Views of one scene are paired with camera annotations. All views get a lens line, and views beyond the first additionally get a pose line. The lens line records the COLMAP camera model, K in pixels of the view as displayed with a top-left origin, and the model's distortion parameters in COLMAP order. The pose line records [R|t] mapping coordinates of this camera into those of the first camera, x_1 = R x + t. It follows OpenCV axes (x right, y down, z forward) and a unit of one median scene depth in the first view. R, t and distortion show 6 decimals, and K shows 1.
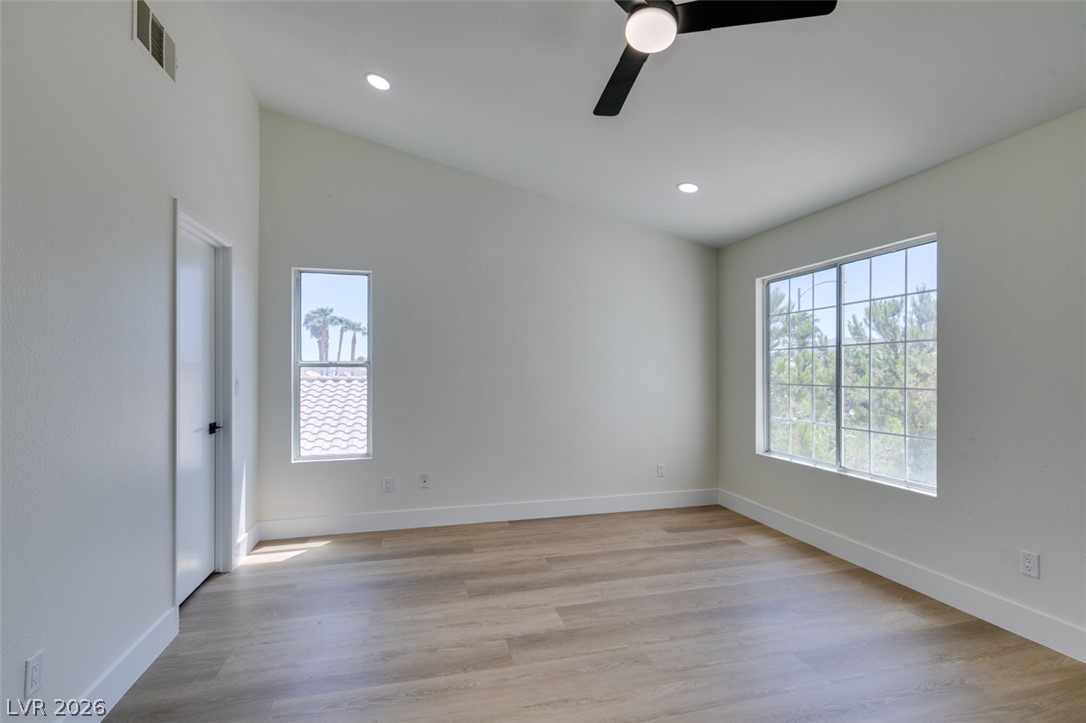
lens RADIAL K [[488.3, 0, 544.3], [0, 488.3, 369.3], [0, 0, 1]] dist [0.003935, -0.001459]
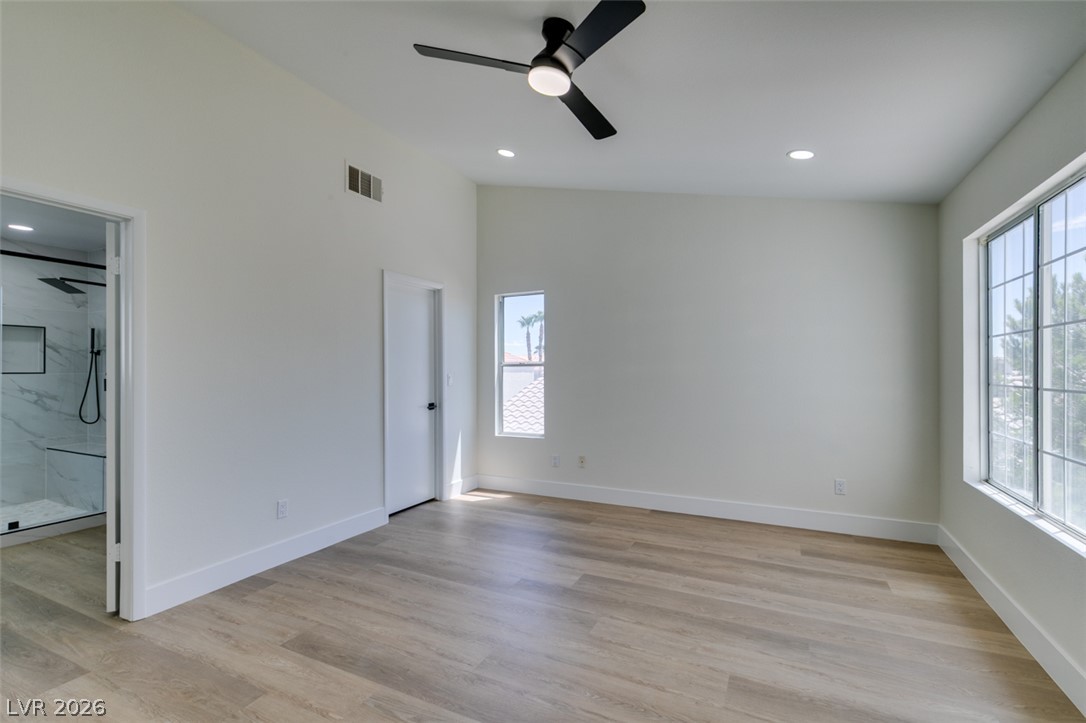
lens RADIAL K [[488.3, 0, 544.3], [0, 488.3, 369.3], [0, 0, 1]] dist [0.003935, -0.001459]
pose [[0.753378, -0.004287, -0.657574, 0.521181], [0.006724, 0.999977, 0.001184, 0.002099], [0.657553, -0.005314, 0.753389, 0.051428]]
